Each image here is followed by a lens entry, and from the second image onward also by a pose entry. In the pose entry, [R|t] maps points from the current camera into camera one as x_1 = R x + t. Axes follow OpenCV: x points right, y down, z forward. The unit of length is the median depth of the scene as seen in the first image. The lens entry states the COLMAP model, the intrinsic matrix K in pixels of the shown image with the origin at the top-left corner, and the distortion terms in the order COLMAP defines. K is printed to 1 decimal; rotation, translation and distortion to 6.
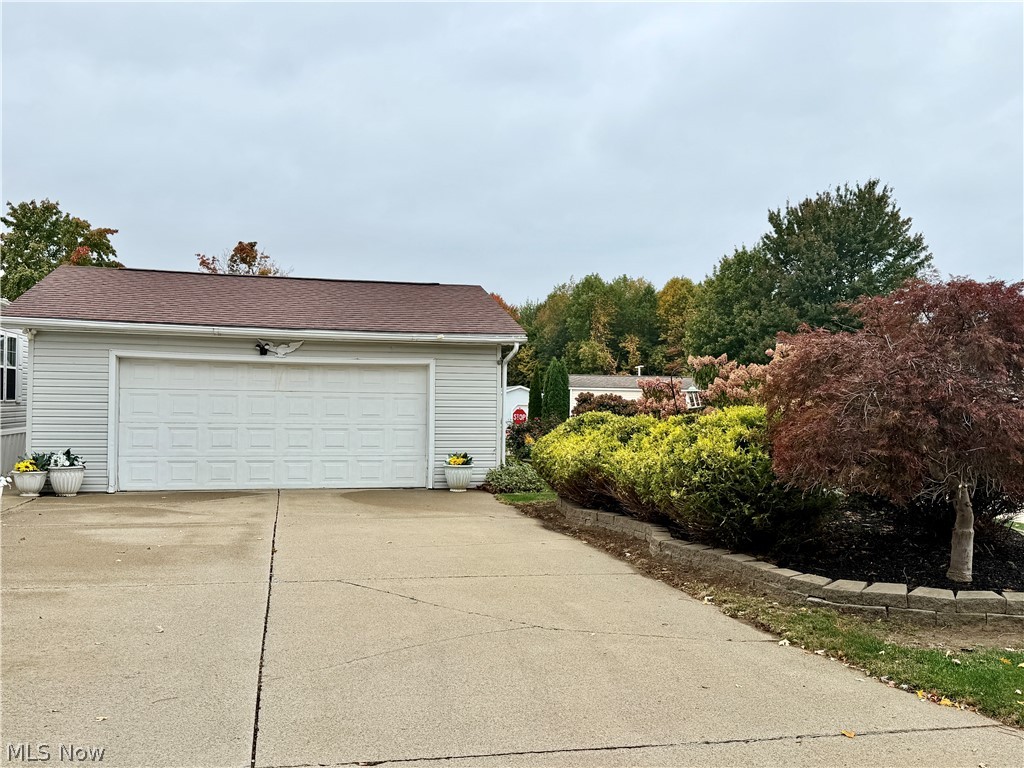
lens RADIAL K [[913.9, 0, 512.0], [0, 913.9, 384.0], [0, 0, 1]] dist [0.133750, -0.236607]
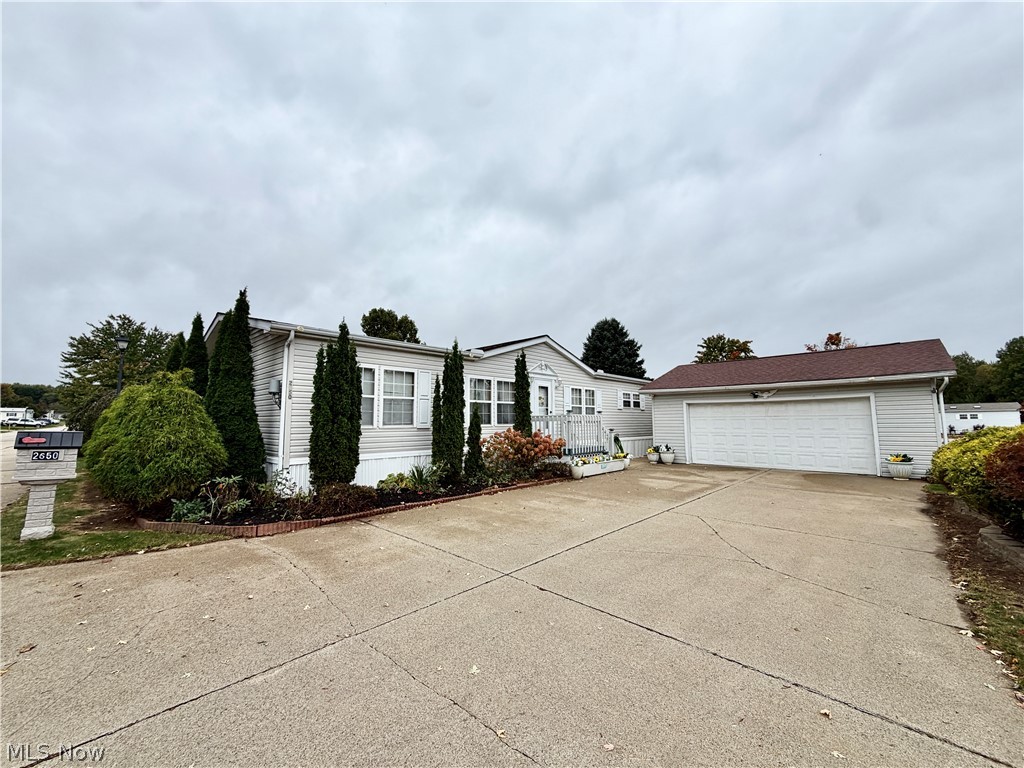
lens RADIAL K [[407.3, 0, 512.0], [0, 407.3, 384.0], [0, 0, 1]] dist [0.000513, -0.000183]
pose [[0.540408, -0.096915, -0.835803, 0.225621], [0.035171, 0.995078, -0.092643, 0.000721], [0.840667, 0.020669, 0.541157, 0.130431]]
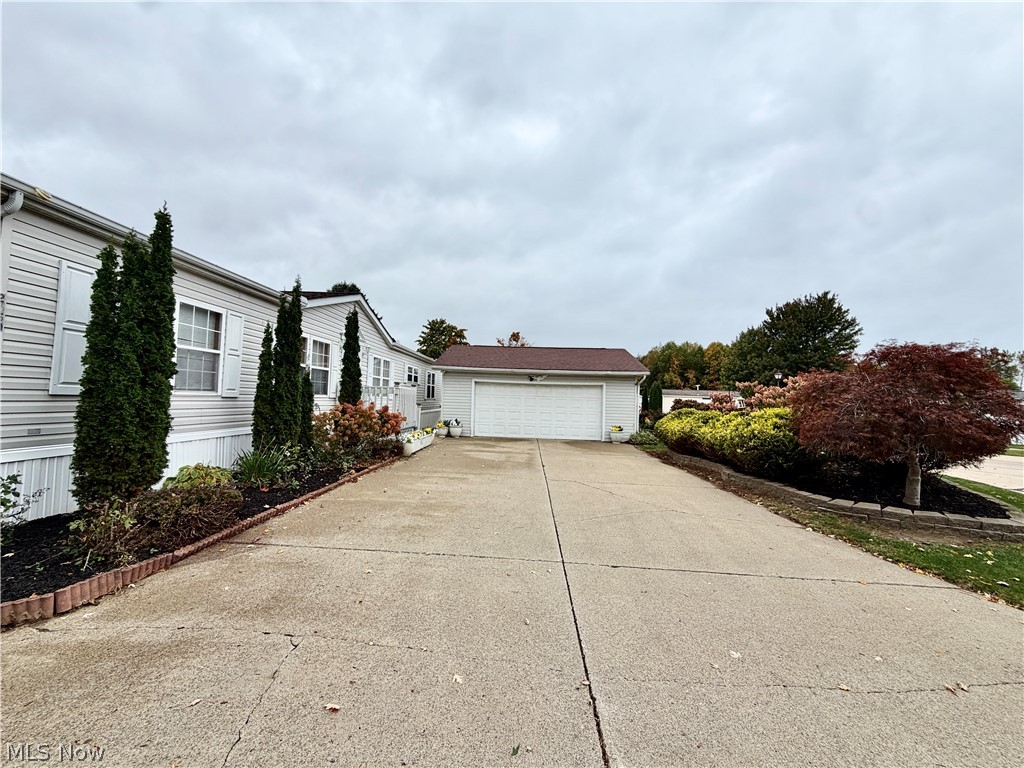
lens RADIAL K [[407.3, 0, 512.0], [0, 407.3, 384.0], [0, 0, 1]] dist [0.000513, -0.000183]
pose [[0.960596, 0.004505, -0.277911, -0.038729], [-0.010214, 0.999765, -0.019098, -0.004175], [0.277760, 0.021184, 0.960417, -0.008329]]
